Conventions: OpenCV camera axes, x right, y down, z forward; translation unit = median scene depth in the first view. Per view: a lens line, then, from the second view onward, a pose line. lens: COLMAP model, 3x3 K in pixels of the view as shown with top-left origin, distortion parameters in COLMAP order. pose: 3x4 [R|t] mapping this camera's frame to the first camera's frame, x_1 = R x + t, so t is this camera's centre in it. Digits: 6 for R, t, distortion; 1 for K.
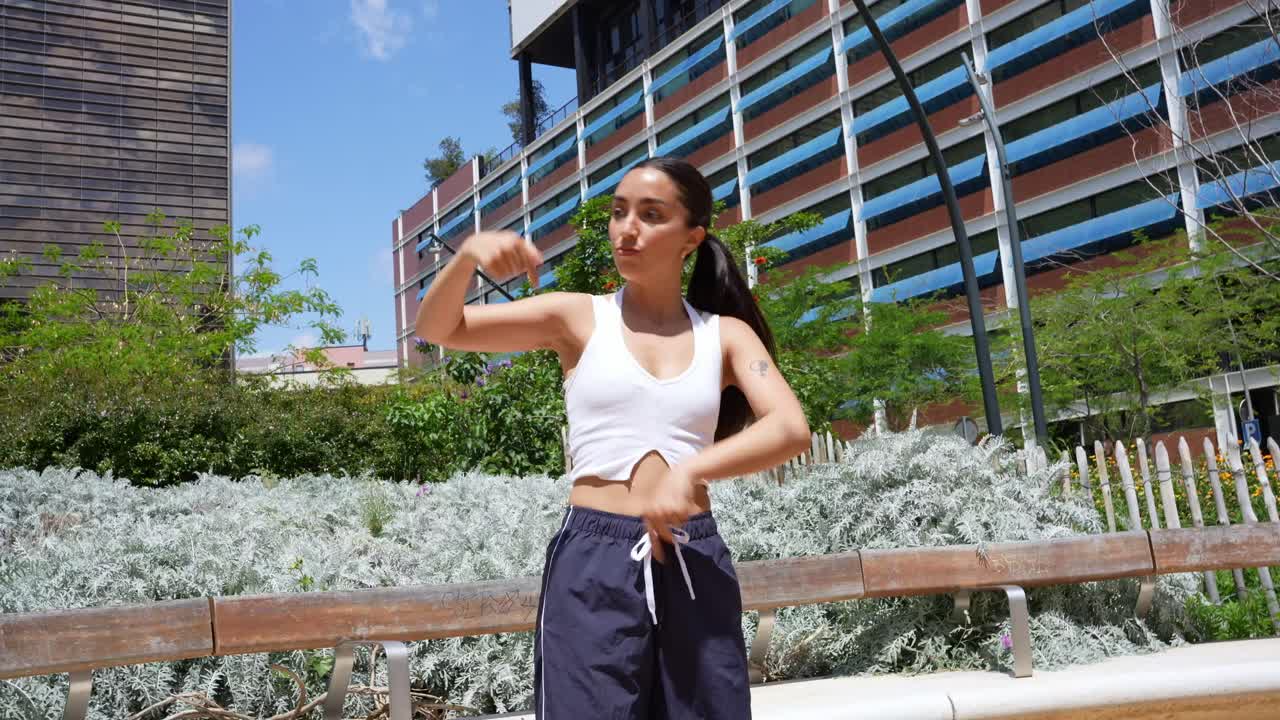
lens RADIAL K [[1190.4, 0, 640.0], [0, 1190.4, 360.0], [0, 0, 1]] dist [-0.147885, 0.008580]
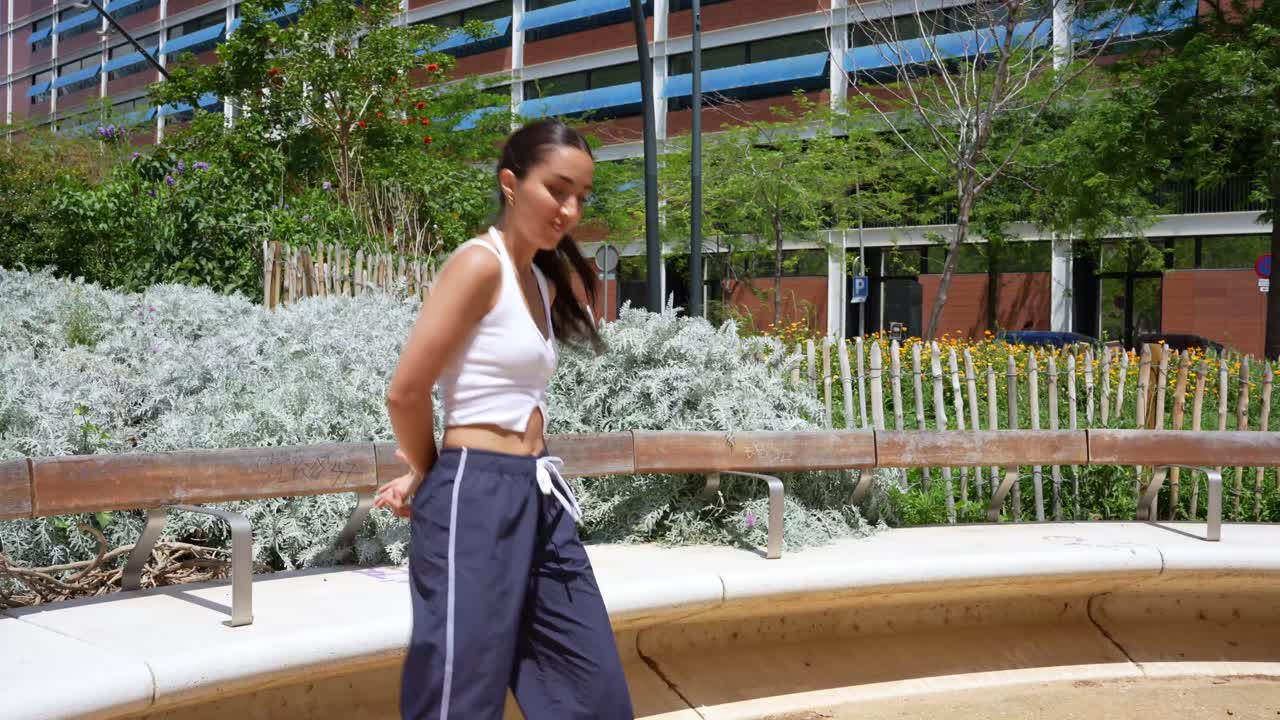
lens RADIAL K [[1197.1, 0, 639.7], [0, 1197.1, 382.1], [0, 0, 1]] dist [-0.246423, 0.307883]
pose [[0.945338, 0.074893, 0.317374, -0.132301], [-0.131981, 0.977864, 0.162367, -0.049984], [-0.298188, -0.195379, 0.934297, -0.007113]]
